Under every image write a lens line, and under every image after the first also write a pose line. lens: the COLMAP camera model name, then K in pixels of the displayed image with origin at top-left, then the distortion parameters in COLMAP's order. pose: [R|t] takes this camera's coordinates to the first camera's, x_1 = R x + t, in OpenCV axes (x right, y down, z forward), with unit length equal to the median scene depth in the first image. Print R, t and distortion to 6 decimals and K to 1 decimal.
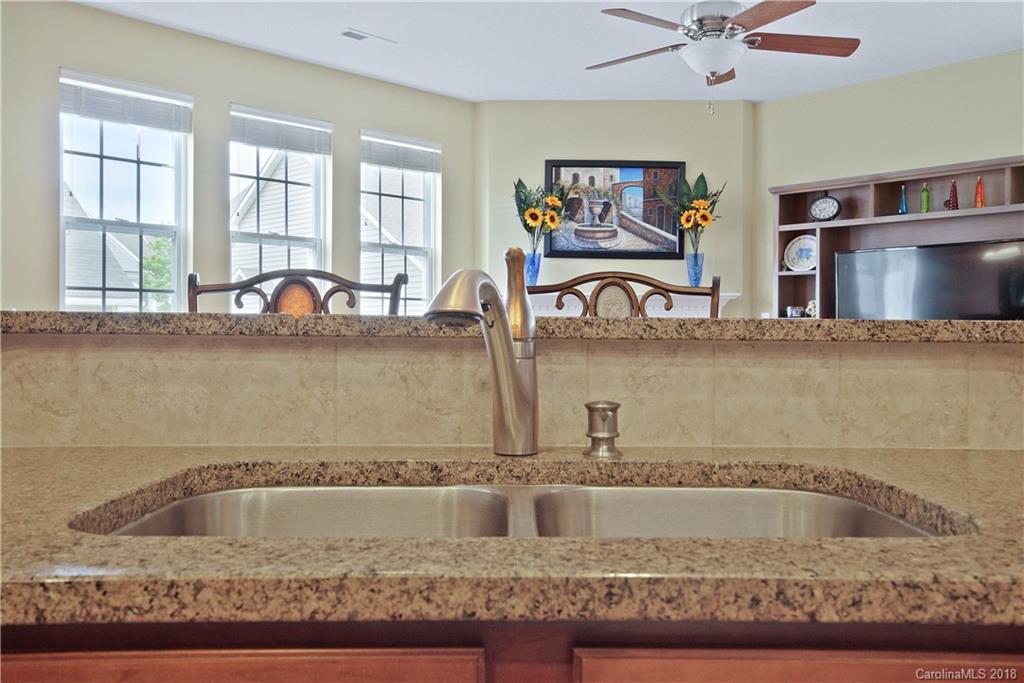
lens RADIAL K [[888.9, 0, 502.7], [0, 888.9, 339.0], [0, 0, 1]] dist [-0.004531, 0.003065]
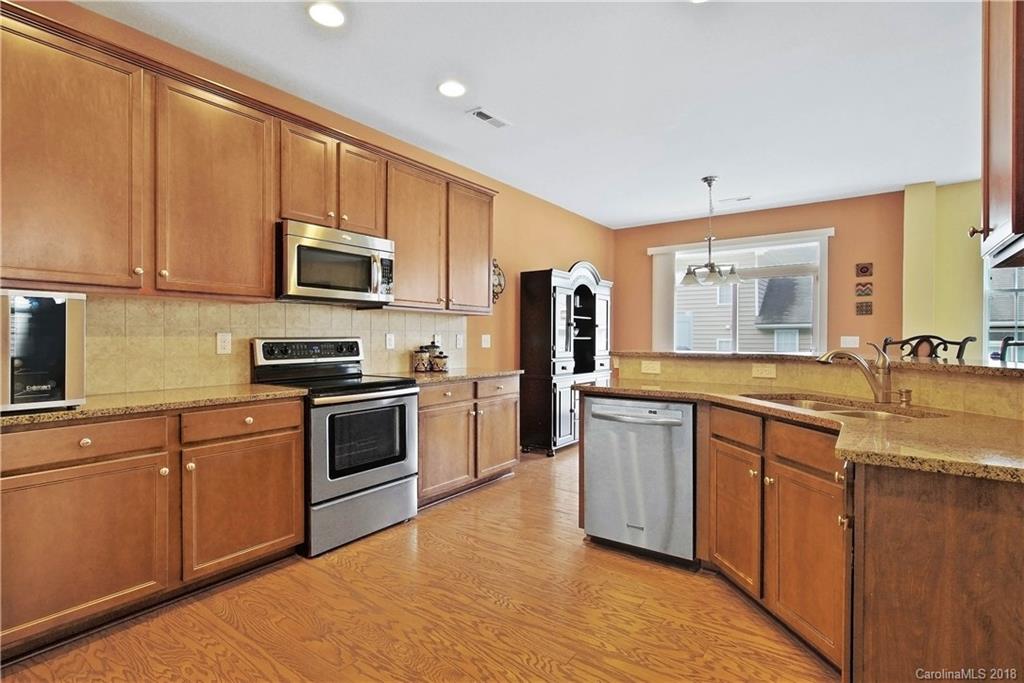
lens RADIAL K [[499.1, 0, 514.3], [0, 499.1, 339.0], [0, 0, 1]] dist [0.000906, 0.000691]
pose [[0.171688, 0.003594, -0.985145, 0.285485], [-0.009385, 0.999954, 0.002012, -0.017519], [0.985107, 0.008901, 0.171714, -0.120939]]
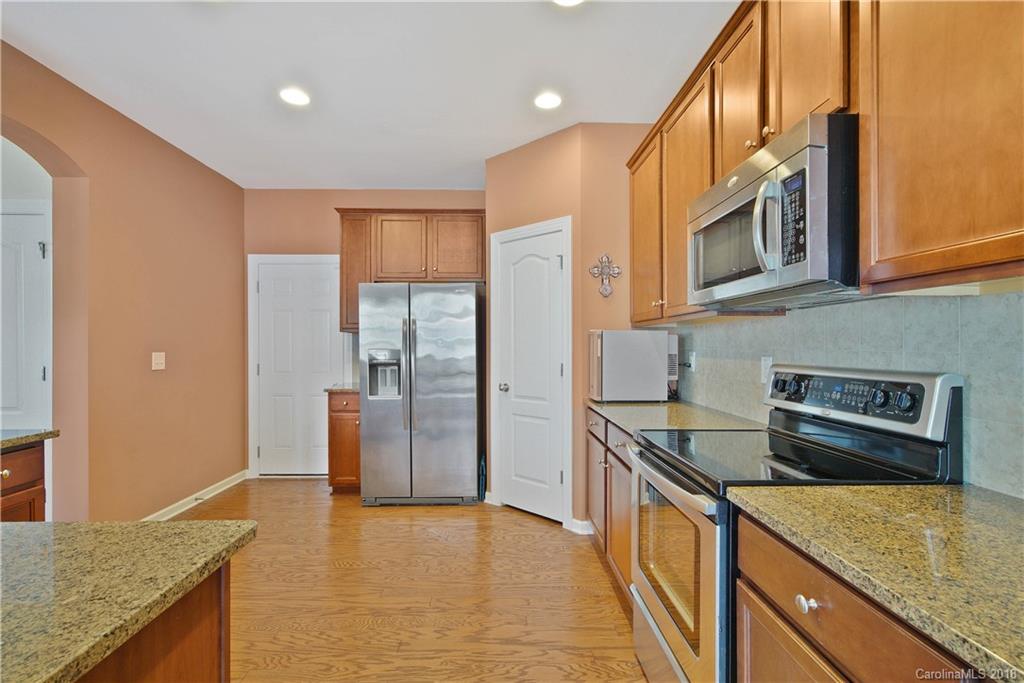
lens RADIAL K [[473.1, 0, 515.7], [0, 473.1, 347.2], [0, 0, 1]] dist [-0.004811, 0.000578]
pose [[-0.737268, -0.002003, 0.675597, -0.291733], [0.005993, 0.999937, 0.009505, -0.030237], [-0.675574, 0.011056, -0.737209, 0.055585]]
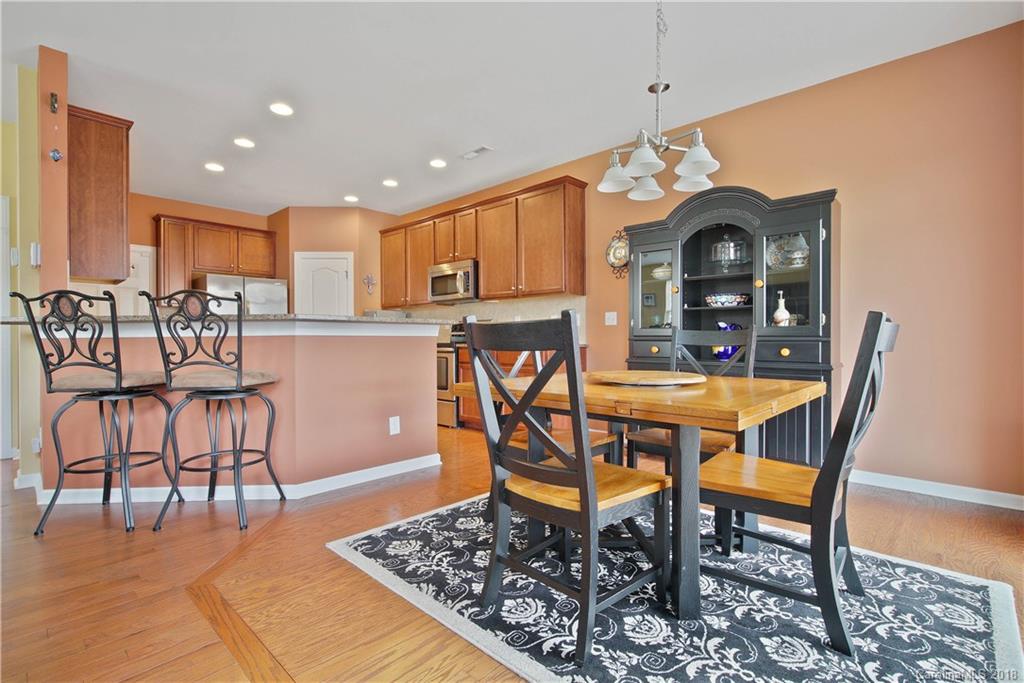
lens RADIAL K [[473.1, 0, 505.6], [0, 473.1, 344.0], [0, 0, 1]] dist [-0.004811, 0.000578]
pose [[-0.999573, 0.002026, -0.029156, -0.288797], [0.001528, 0.999853, 0.017089, 0.012079], [0.029187, 0.017037, -0.999429, 0.648551]]
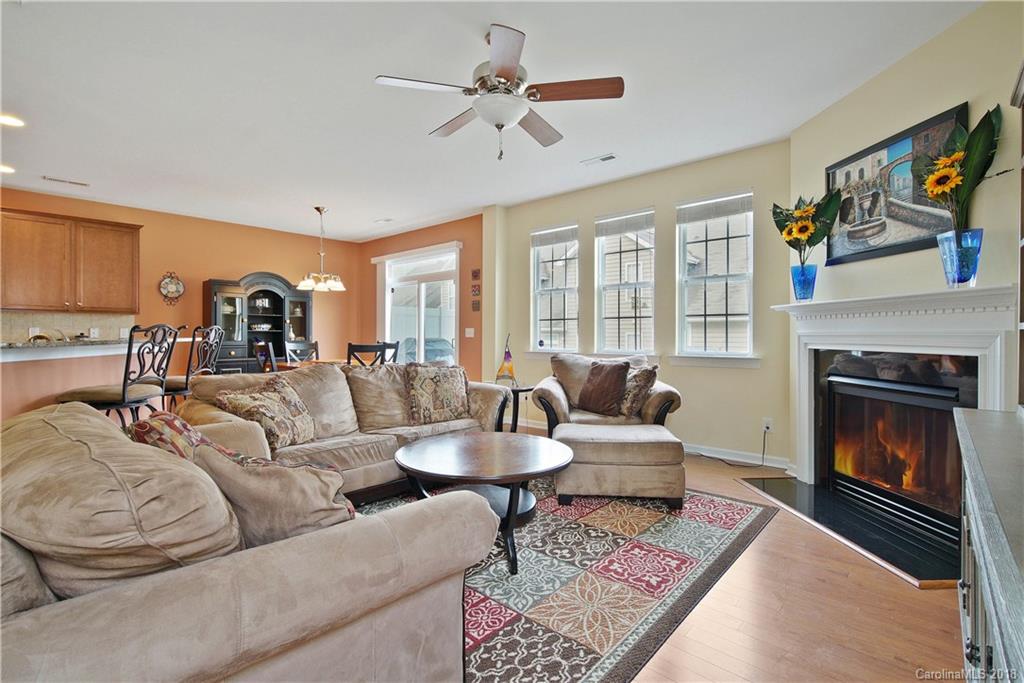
lens RADIAL K [[473.1, 0, 514.4], [0, 473.1, 333.5], [0, 0, 1]] dist [-0.004811, 0.000578]
pose [[0.068950, -0.000301, -0.997620, 0.550078], [-0.005146, 0.999987, -0.000658, -0.014772], [0.997607, 0.005179, 0.068948, 0.619383]]
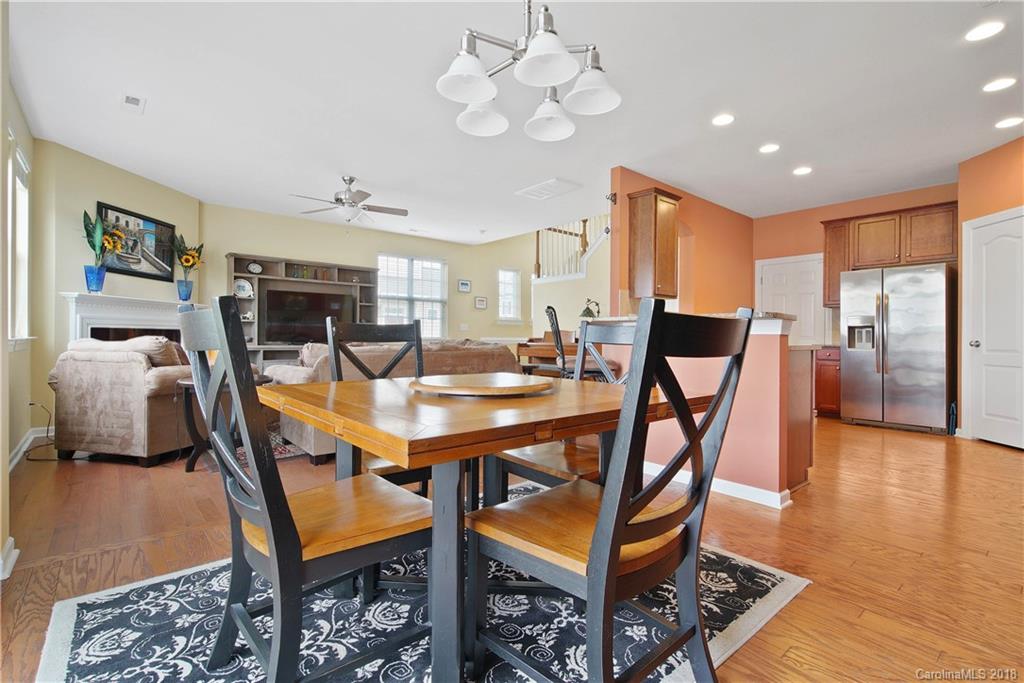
lens RADIAL K [[473.1, 0, 510.0], [0, 473.1, 335.9], [0, 0, 1]] dist [-0.004811, 0.000578]
pose [[0.072613, 0.003504, 0.997354, -0.652616], [-0.001334, 0.999993, -0.003416, 0.014910], [-0.997359, -0.001083, 0.072617, 0.291189]]
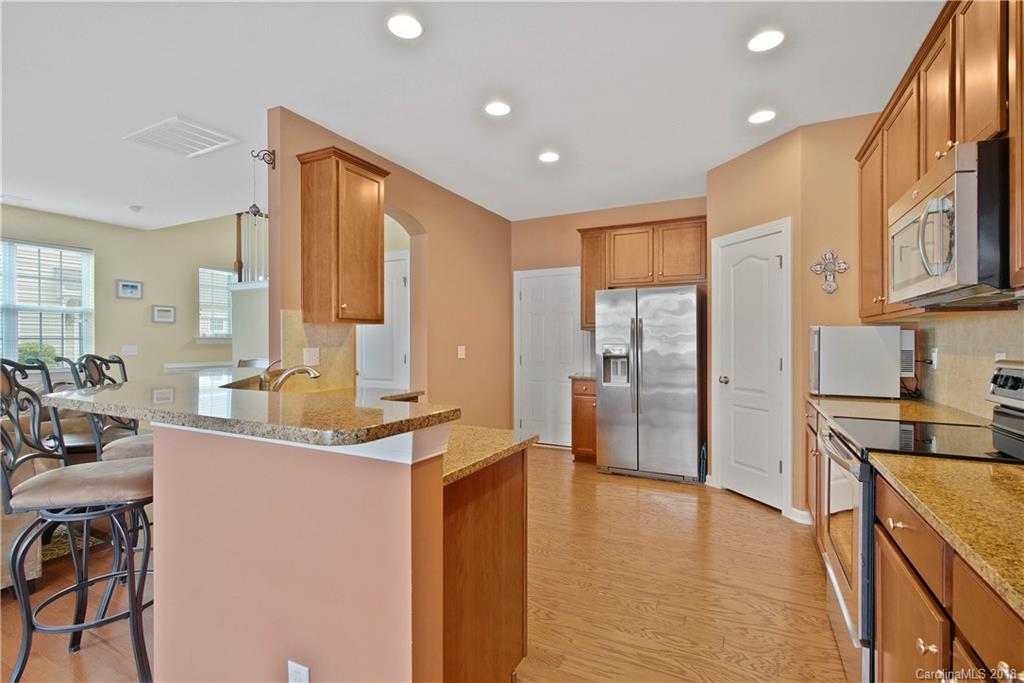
lens RADIAL K [[473.1, 0, 509.7], [0, 473.1, 343.3], [0, 0, 1]] dist [-0.004811, 0.000578]
pose [[-0.318799, -0.003479, 0.947816, -0.391135], [0.008232, 0.999945, 0.006439, -0.030486], [-0.947787, 0.009855, -0.318753, 0.106619]]
